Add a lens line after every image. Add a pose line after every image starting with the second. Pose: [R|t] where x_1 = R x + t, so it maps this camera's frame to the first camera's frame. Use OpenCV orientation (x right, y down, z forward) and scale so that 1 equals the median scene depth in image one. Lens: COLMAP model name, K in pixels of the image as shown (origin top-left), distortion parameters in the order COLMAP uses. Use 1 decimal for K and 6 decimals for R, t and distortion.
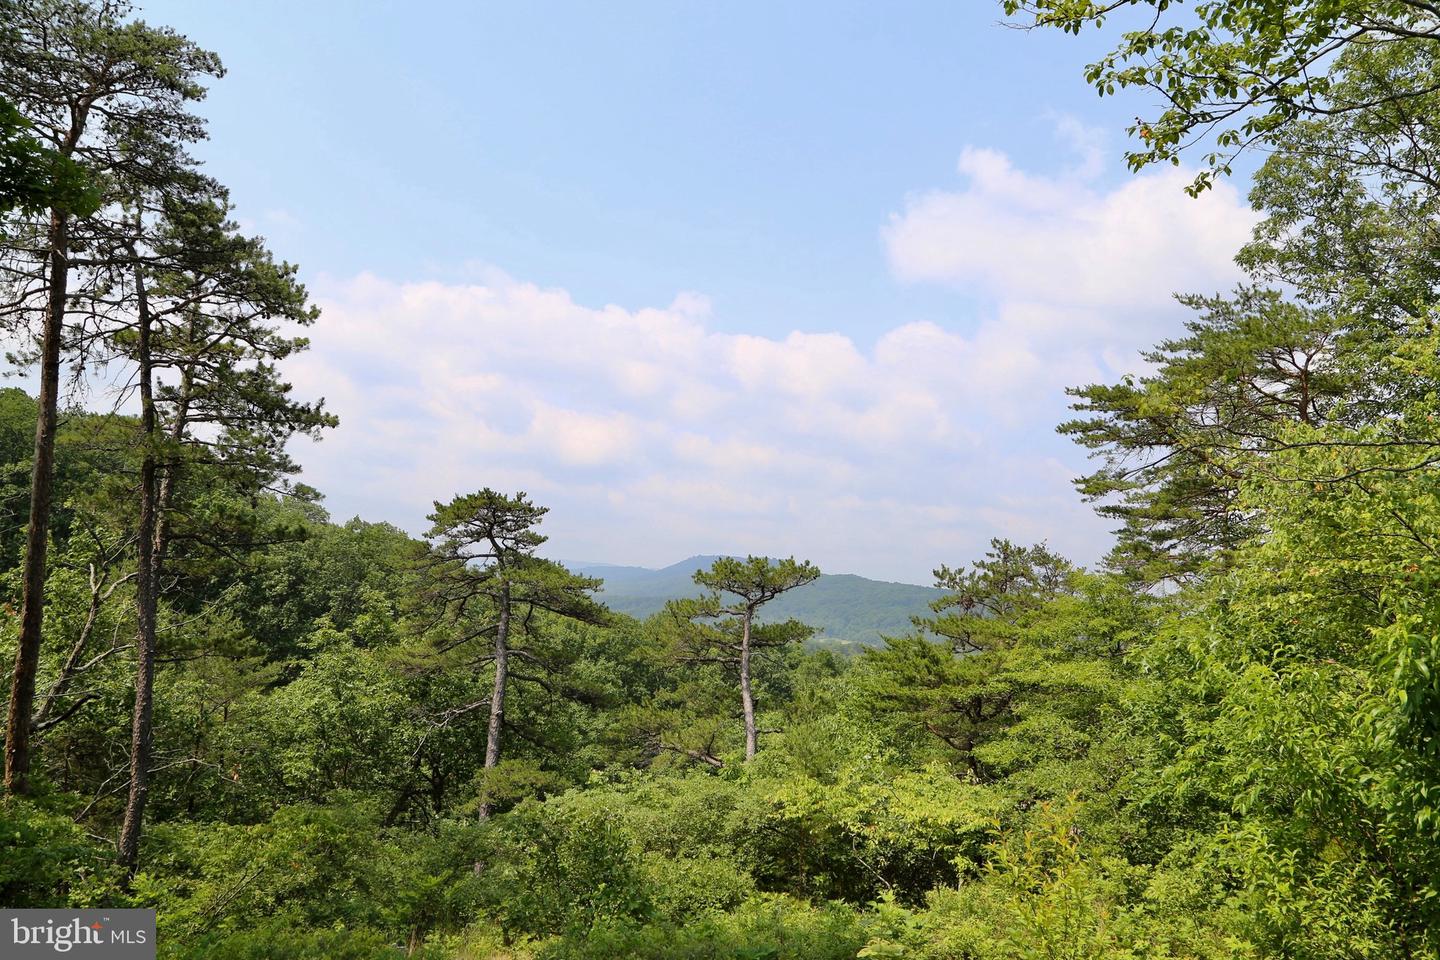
lens RADIAL K [[977.8, 0, 720.0], [0, 977.8, 480.0], [0, 0, 1]] dist [-0.122277, 0.051680]
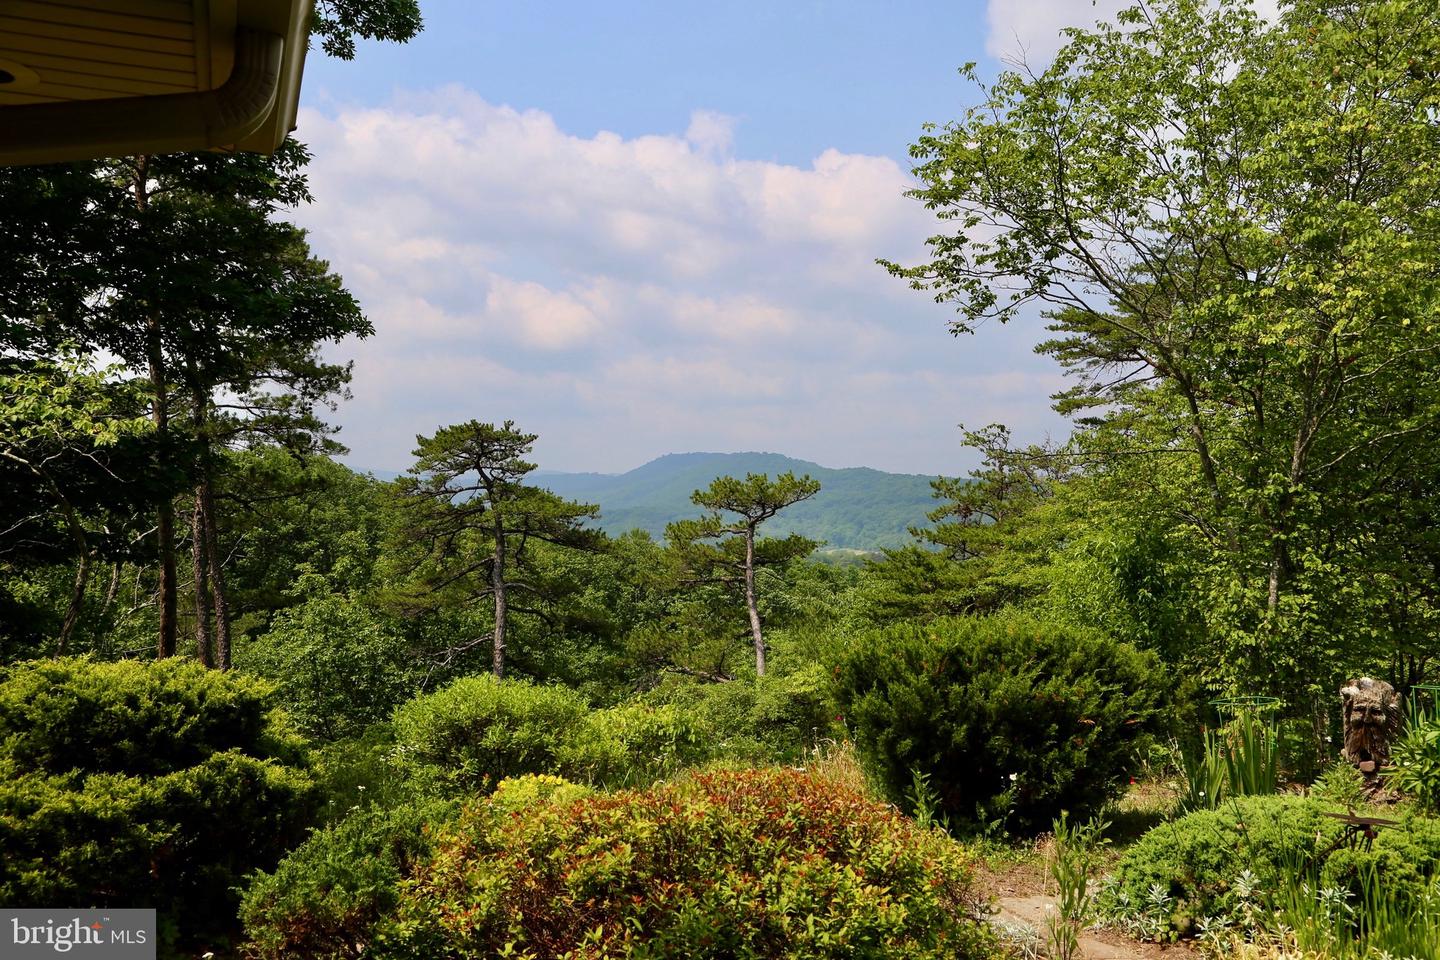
lens RADIAL K [[1239.9, 0, 716.8], [0, 1239.9, 483.6], [0, 0, 1]] dist [-0.066409, 0.128574]
pose [[0.998298, -0.056181, 0.015668, -0.020984], [0.054294, 0.993274, 0.102266, -0.040873], [-0.021308, -0.101242, 0.994634, -0.238239]]
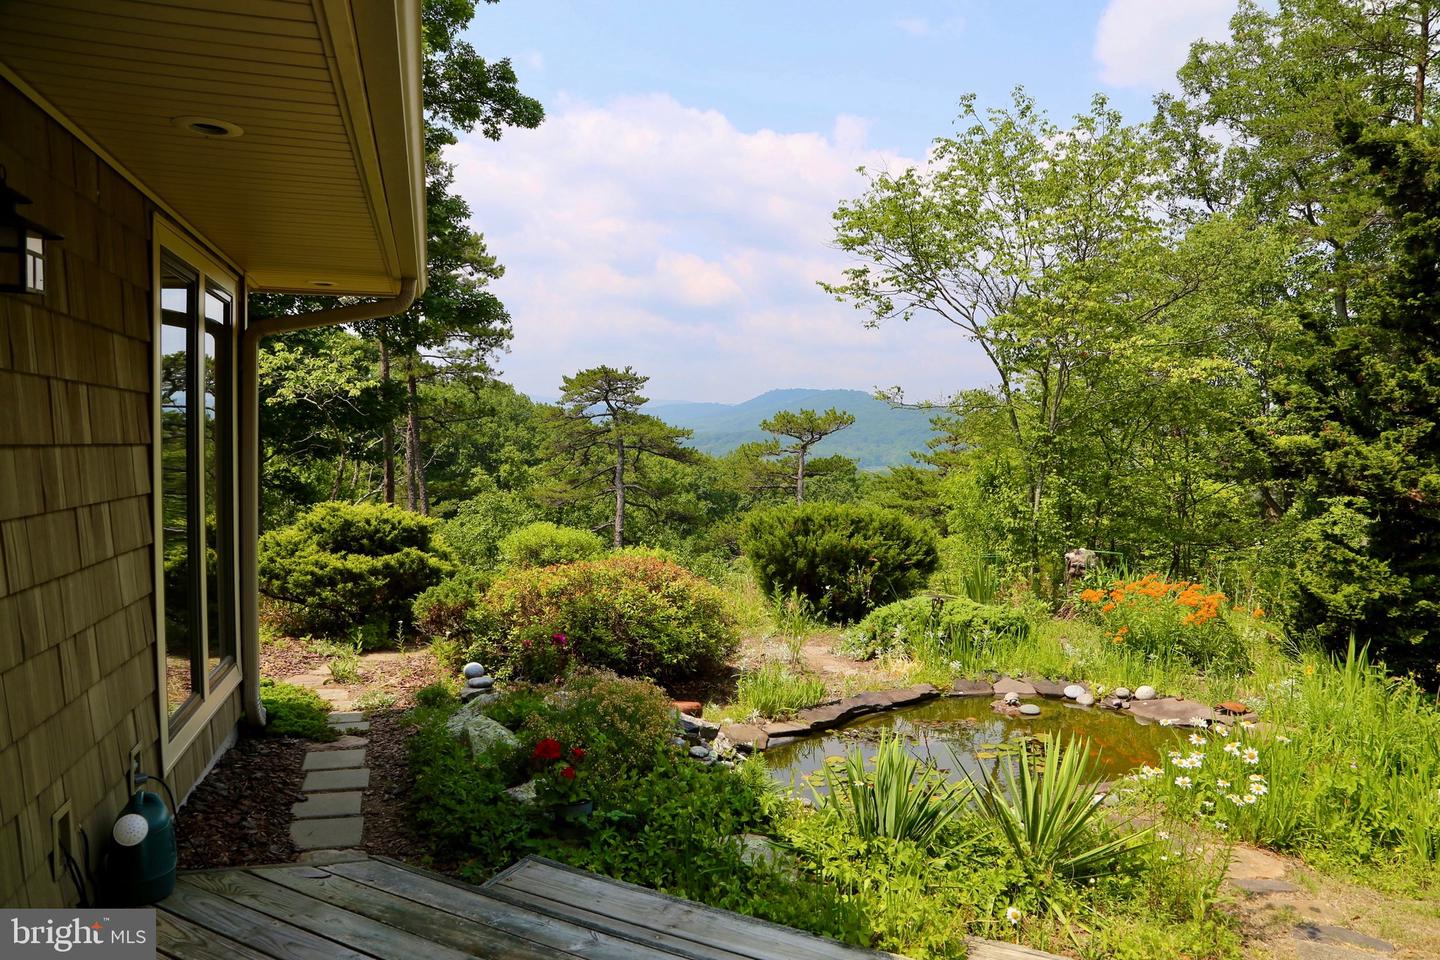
lens RADIAL K [[977.8, 0, 720.0], [0, 977.8, 480.0], [0, 0, 1]] dist [-0.122277, 0.051680]
pose [[0.996505, -0.027367, -0.078923, 0.021455], [0.040209, 0.985302, 0.166025, -0.051726], [0.073220, -0.168618, 0.982958, -0.330917]]
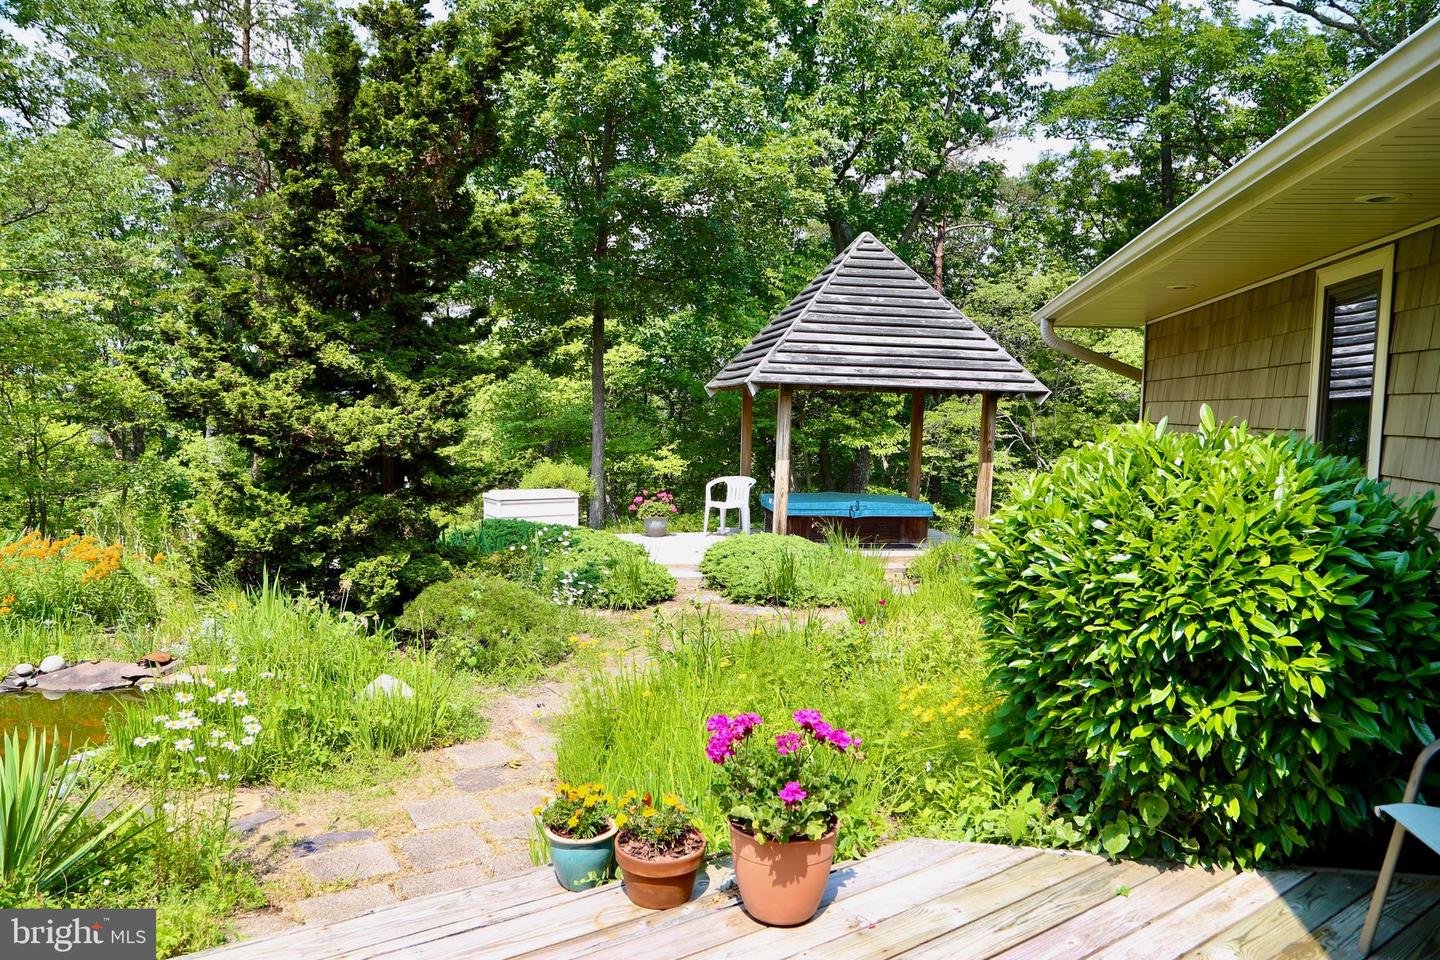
lens RADIAL K [[981.4, 0, 713.0], [0, 981.4, 486.9], [0, 0, 1]] dist [-0.110842, 0.054229]
pose [[0.513552, -0.109131, 0.851091, 0.009616], [-0.109796, 0.975368, 0.191318, -0.050746], [-0.851005, -0.191698, 0.488919, -0.320274]]
